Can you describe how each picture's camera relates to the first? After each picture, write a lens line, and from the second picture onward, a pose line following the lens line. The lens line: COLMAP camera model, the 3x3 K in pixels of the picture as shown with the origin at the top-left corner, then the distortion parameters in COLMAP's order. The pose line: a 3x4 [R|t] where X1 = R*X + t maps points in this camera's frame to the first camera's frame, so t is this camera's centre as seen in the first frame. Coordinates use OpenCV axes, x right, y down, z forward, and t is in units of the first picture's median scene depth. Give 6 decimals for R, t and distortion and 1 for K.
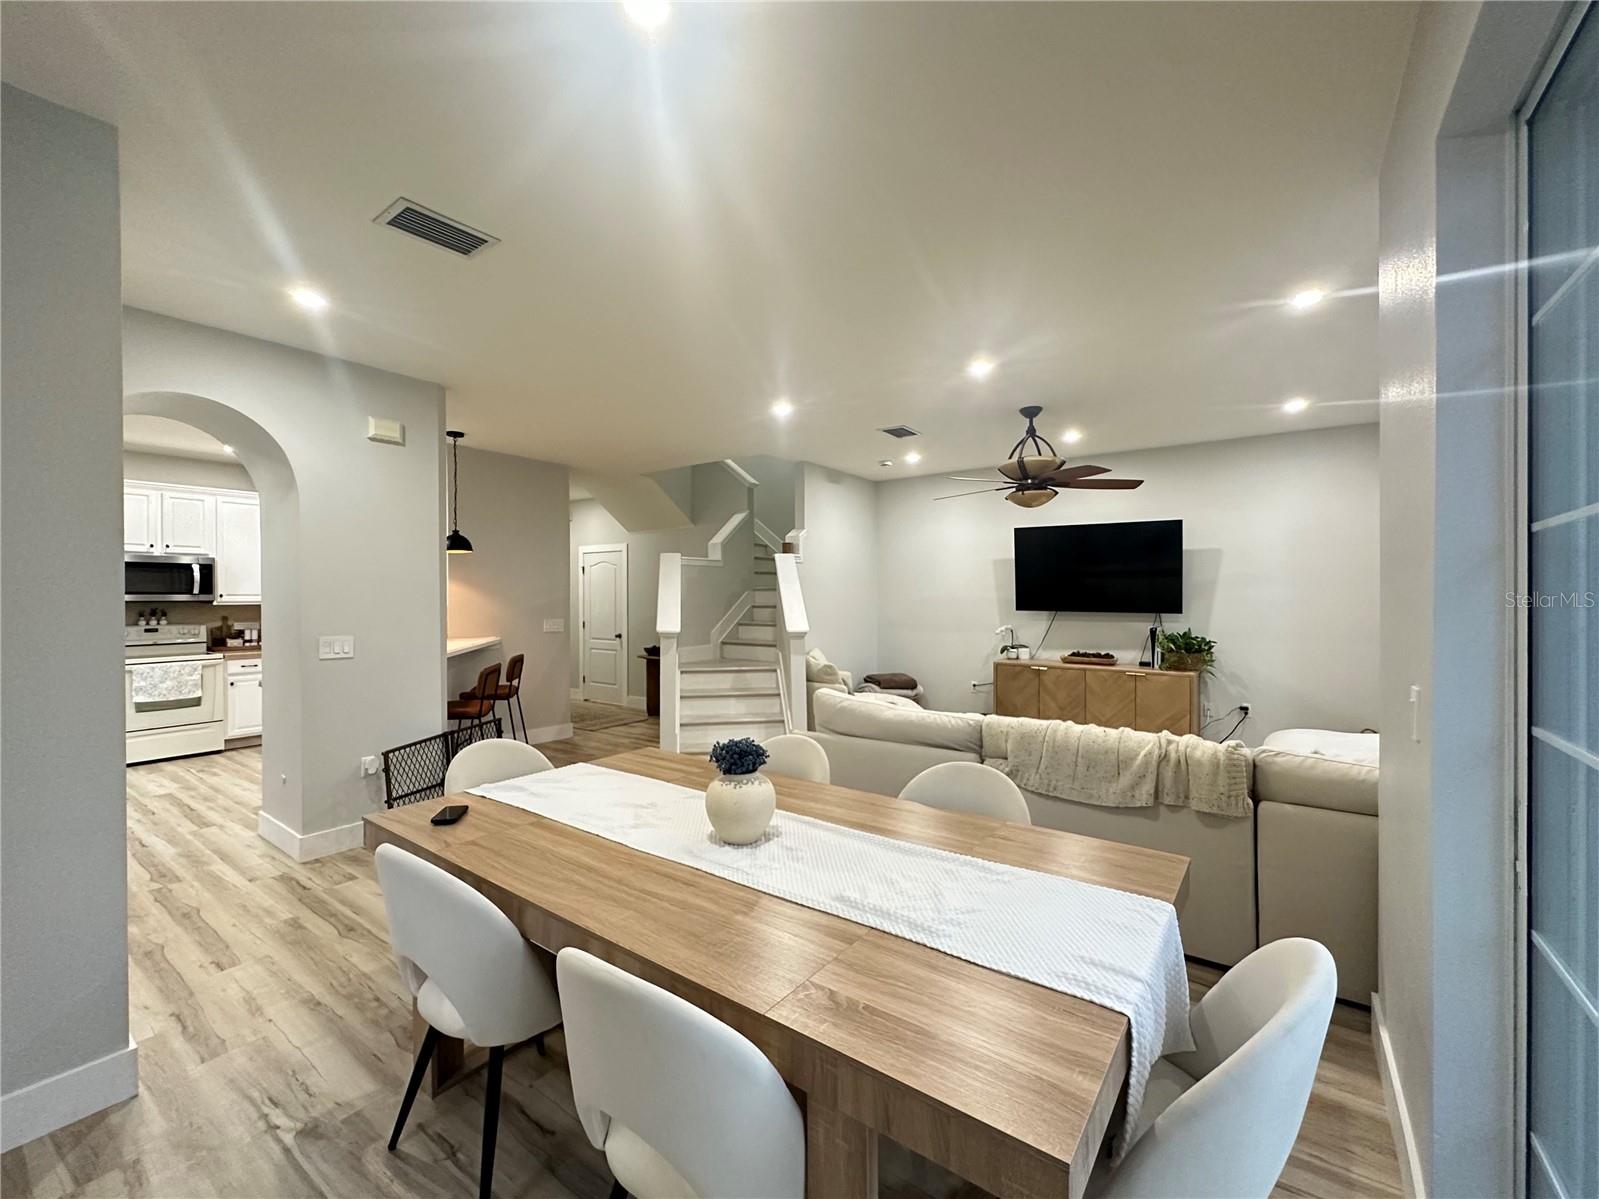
lens RADIAL K [[655.9, 0, 799.5], [0, 655.9, 599.5], [0, 0, 1]] dist [-0.002547, -0.000204]
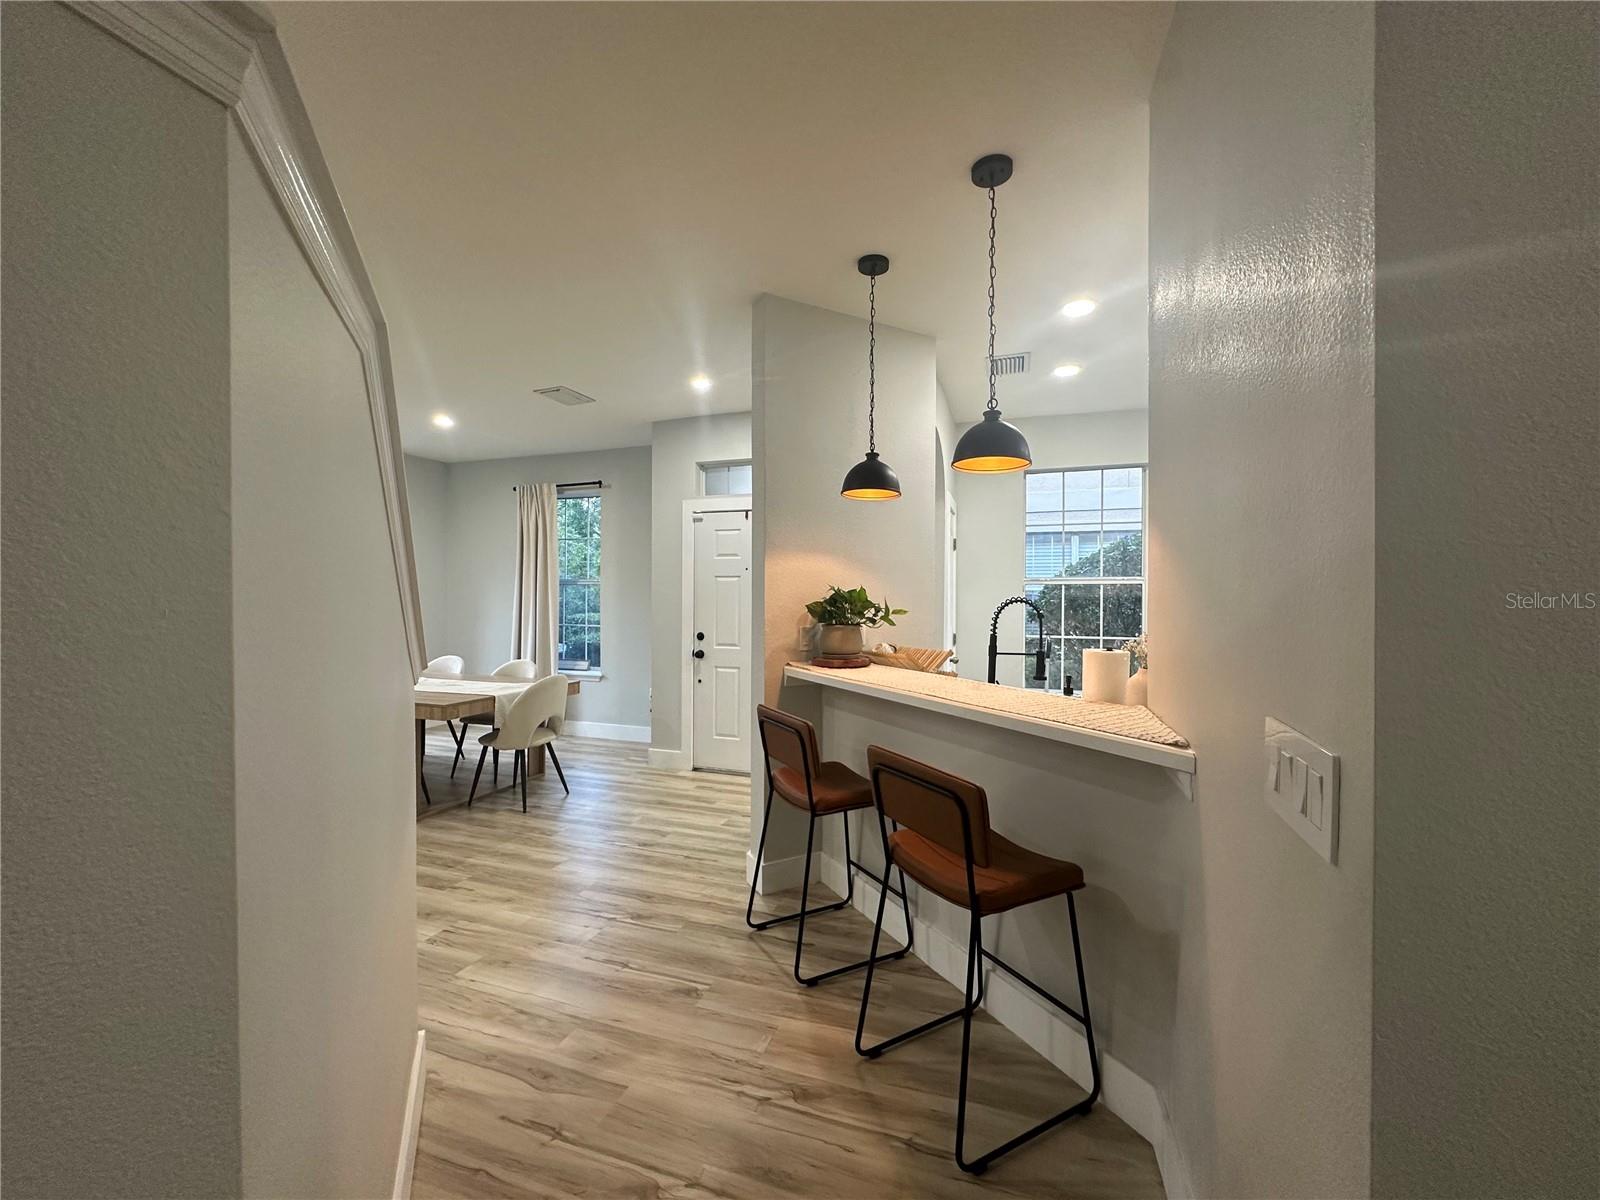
lens RADIAL K [[636.5, 0, 799.1], [0, 636.5, 602.7], [0, 0, 1]] dist [-0.000436, 0.000113]
pose [[-0.958139, -0.001478, -0.286301, -0.264771], [-0.005780, 0.999883, 0.014182, 0.004609], [0.286247, 0.015243, -0.958035, 1.175179]]
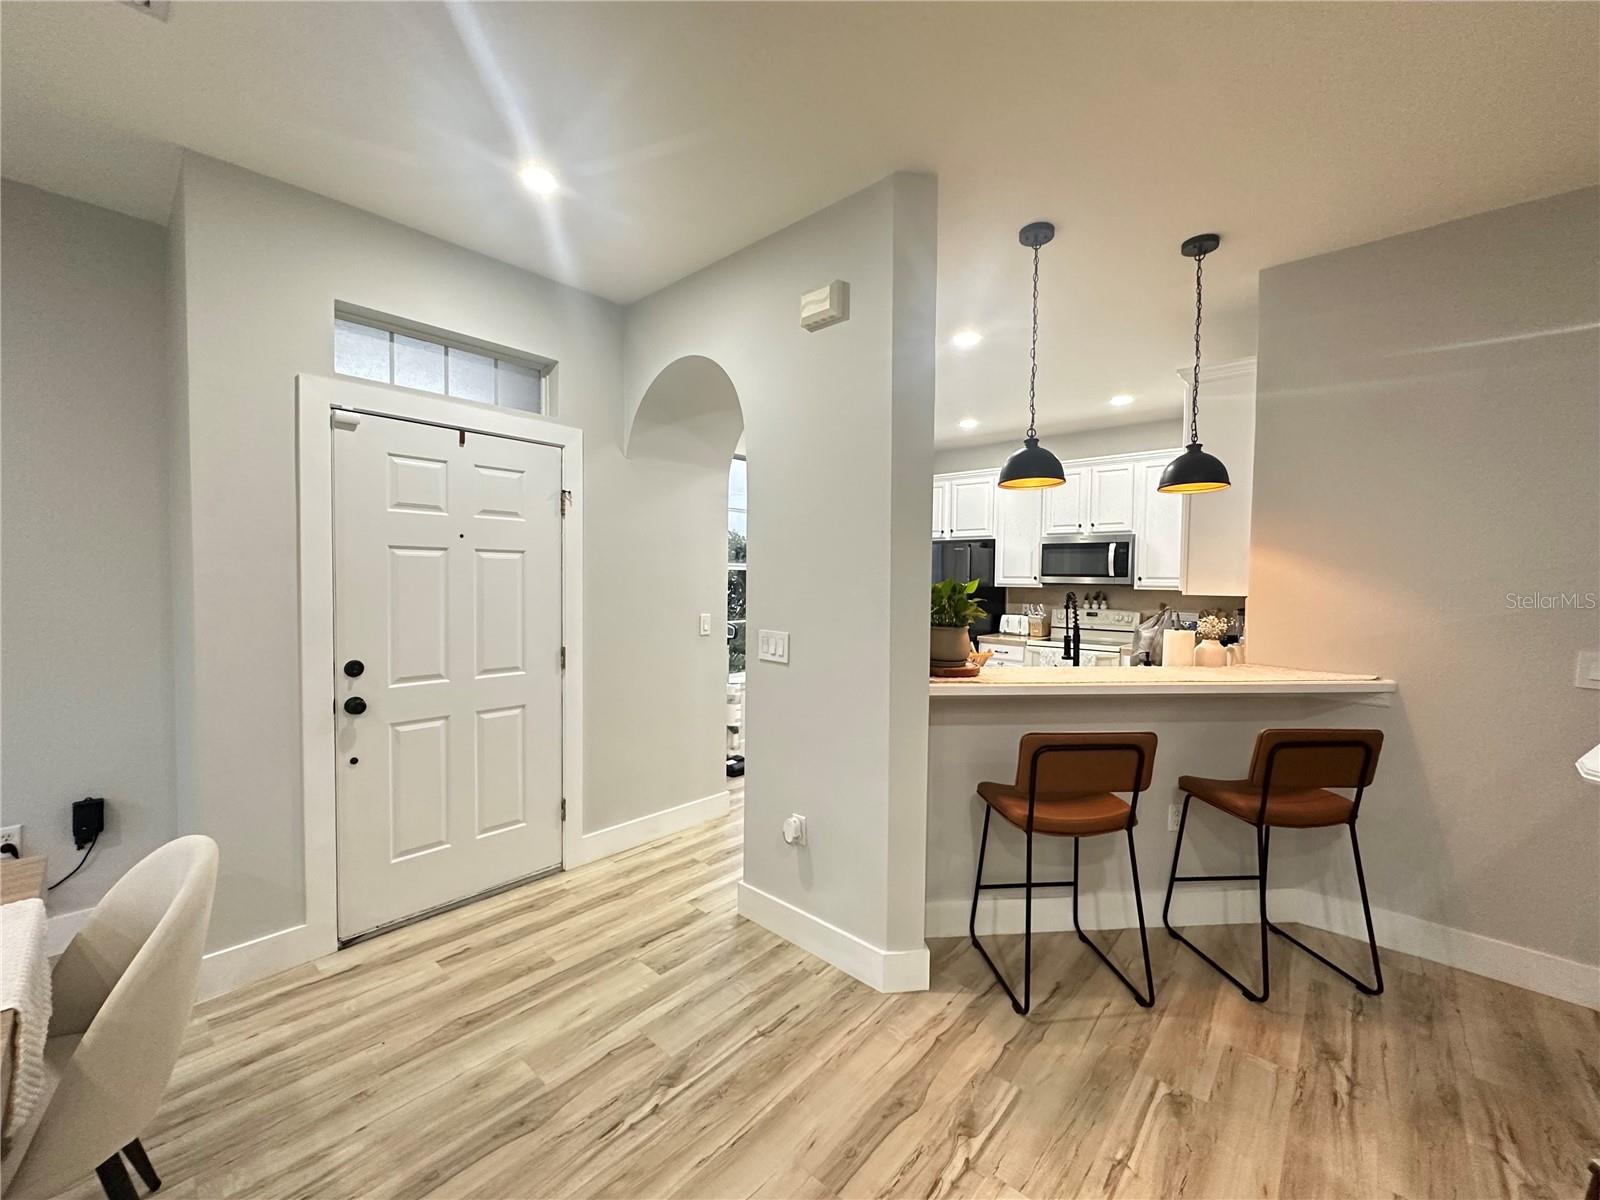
lens RADIAL K [[639.4, 0, 798.7], [0, 639.4, 599.2], [0, 0, 1]] dist [-0.002501, 0.000280]
pose [[-0.106991, 0.035358, -0.993631, -0.012193], [-0.017205, 0.999152, 0.037407, -0.002674], [0.994111, 0.021098, -0.106292, 0.667620]]
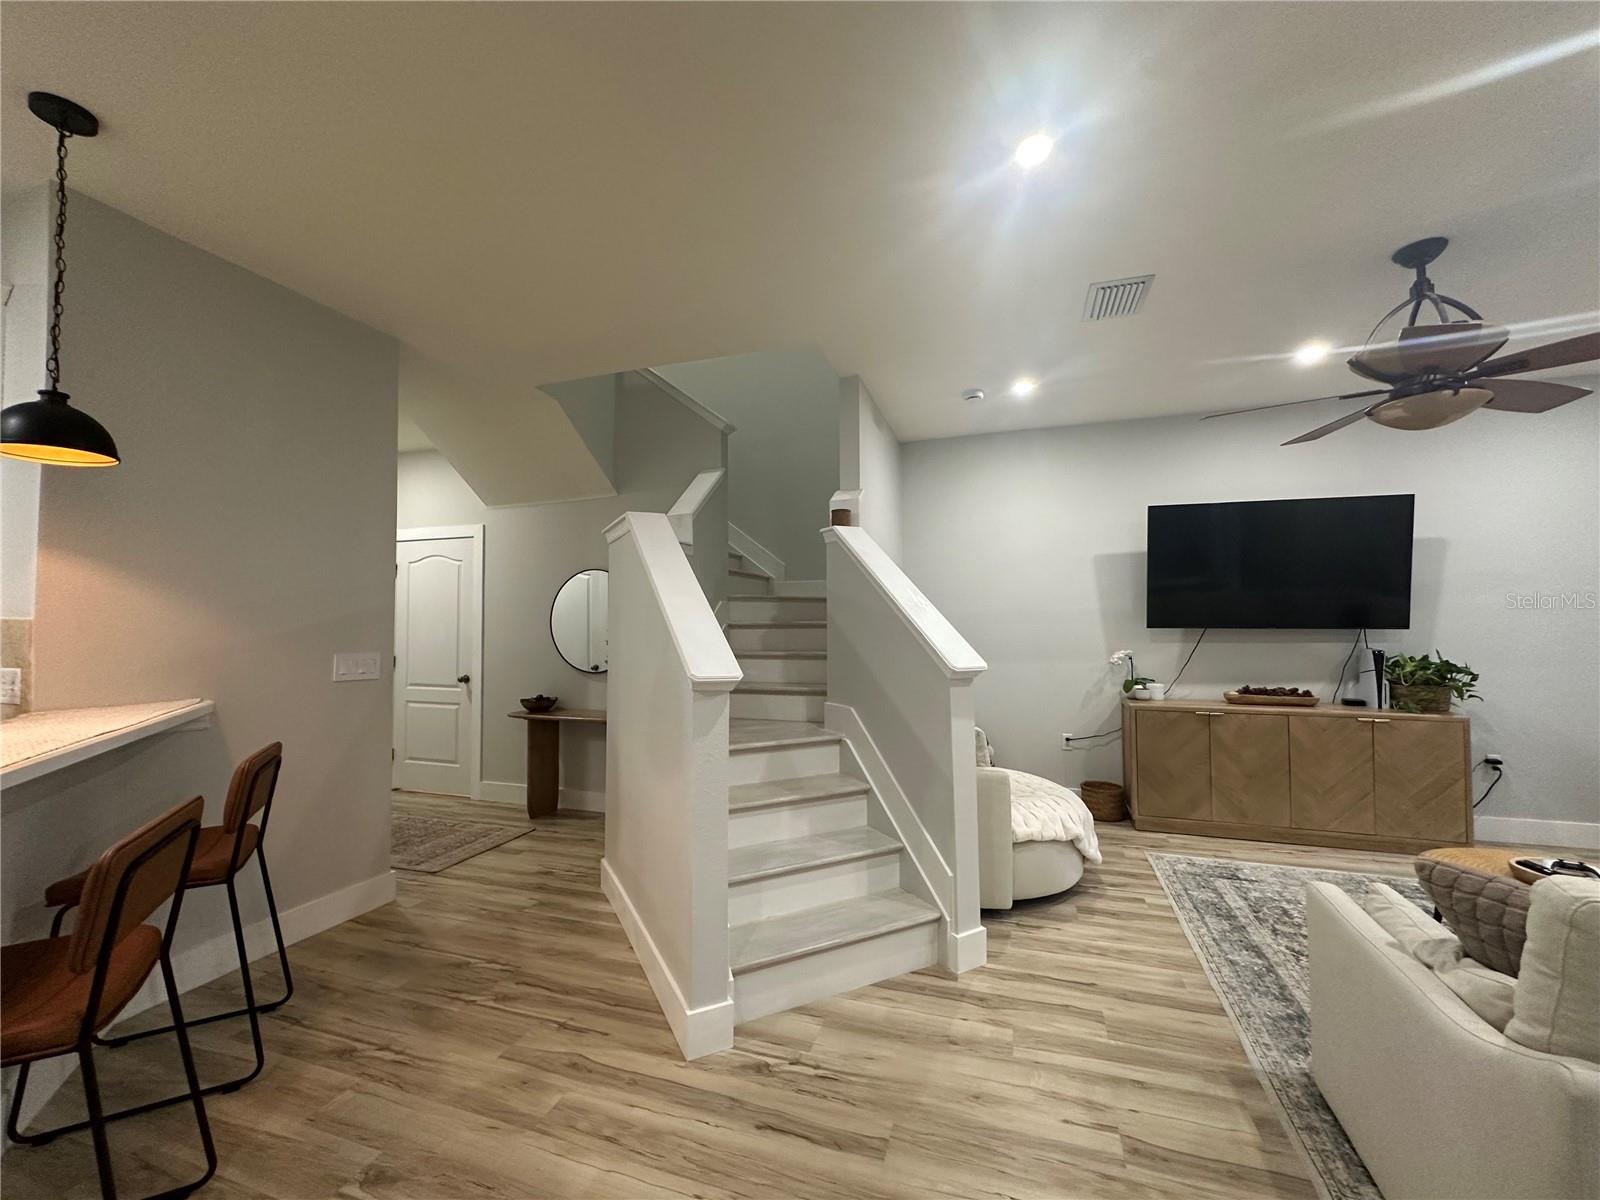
lens RADIAL K [[639.4, 0, 798.7], [0, 639.4, 599.2], [0, 0, 1]] dist [-0.002501, 0.000280]
pose [[0.956721, 0.006334, 0.290938, -0.223572], [0.006280, 0.999081, -0.042402, 0.013941], [-0.290939, 0.042394, 0.955802, 0.510751]]
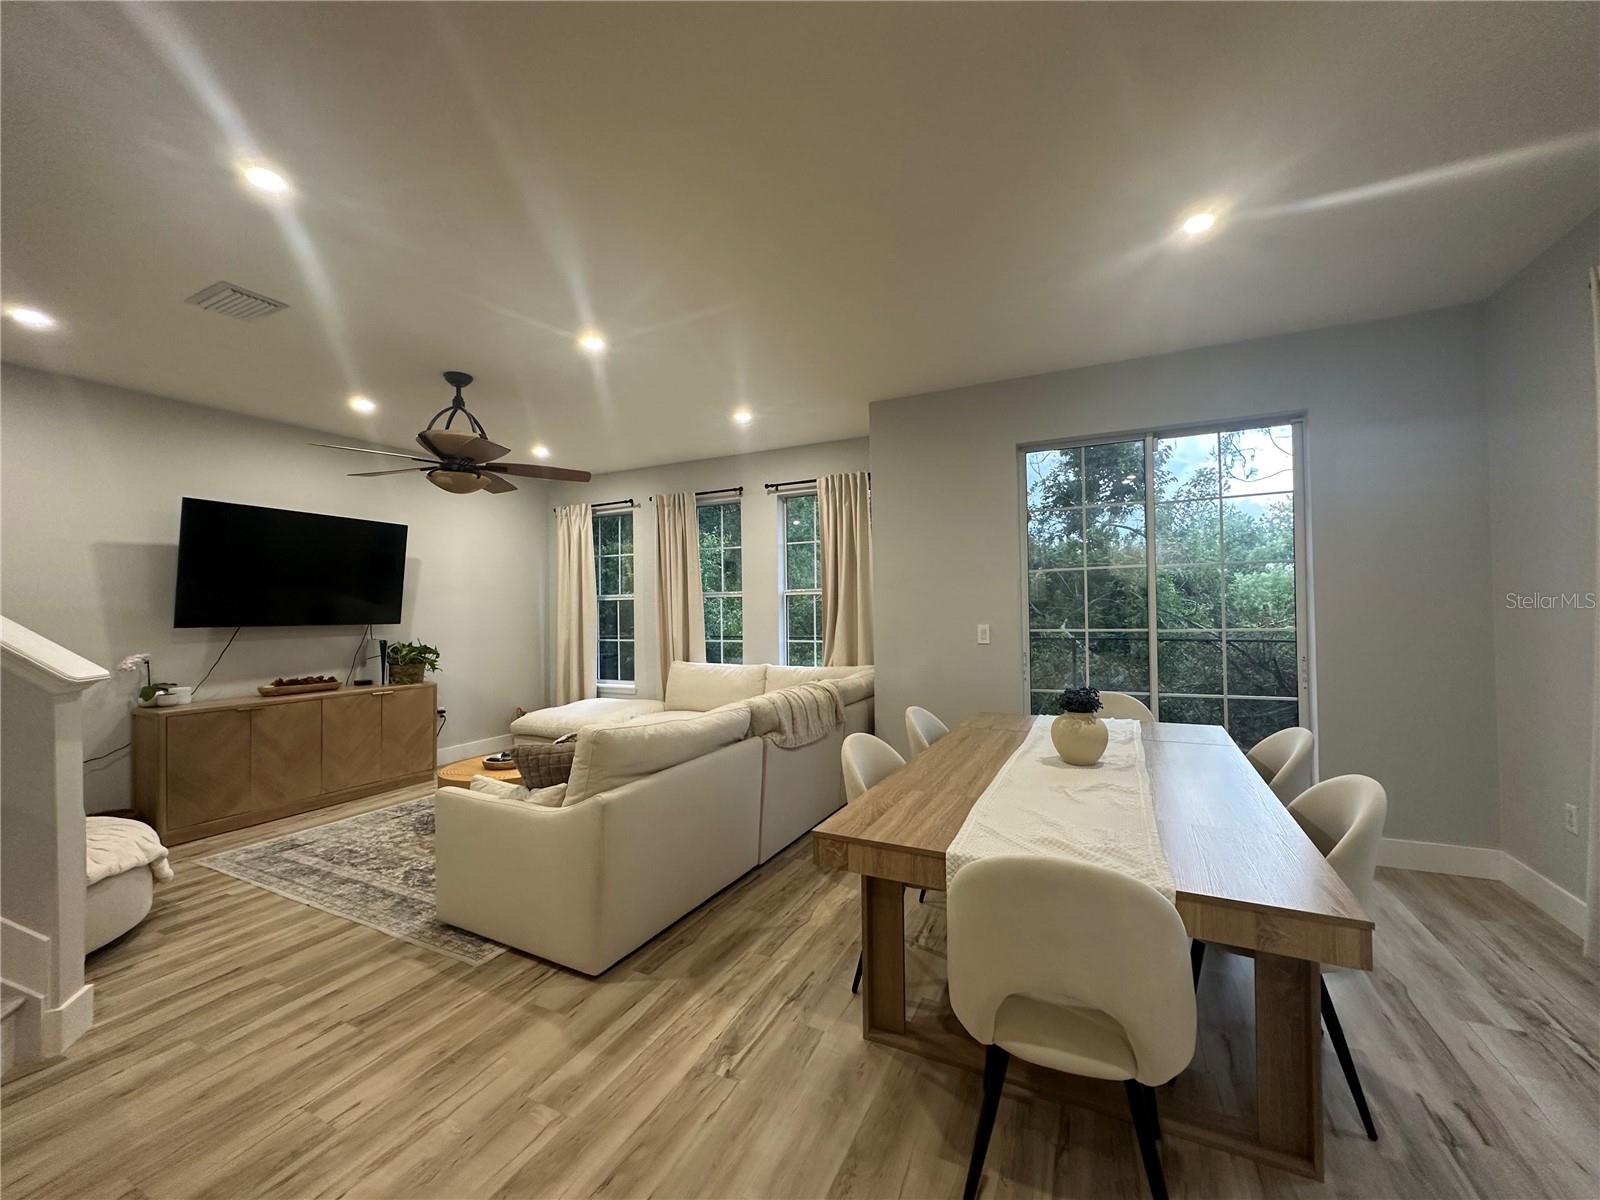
lens RADIAL K [[639.4, 0, 798.7], [0, 639.4, 599.2], [0, 0, 1]] dist [-0.002501, 0.000280]
pose [[-0.160902, 0.018727, 0.986793, -0.399273], [0.019756, 0.999681, -0.015750, 0.011610], [-0.986773, 0.016961, -0.161220, 0.549907]]
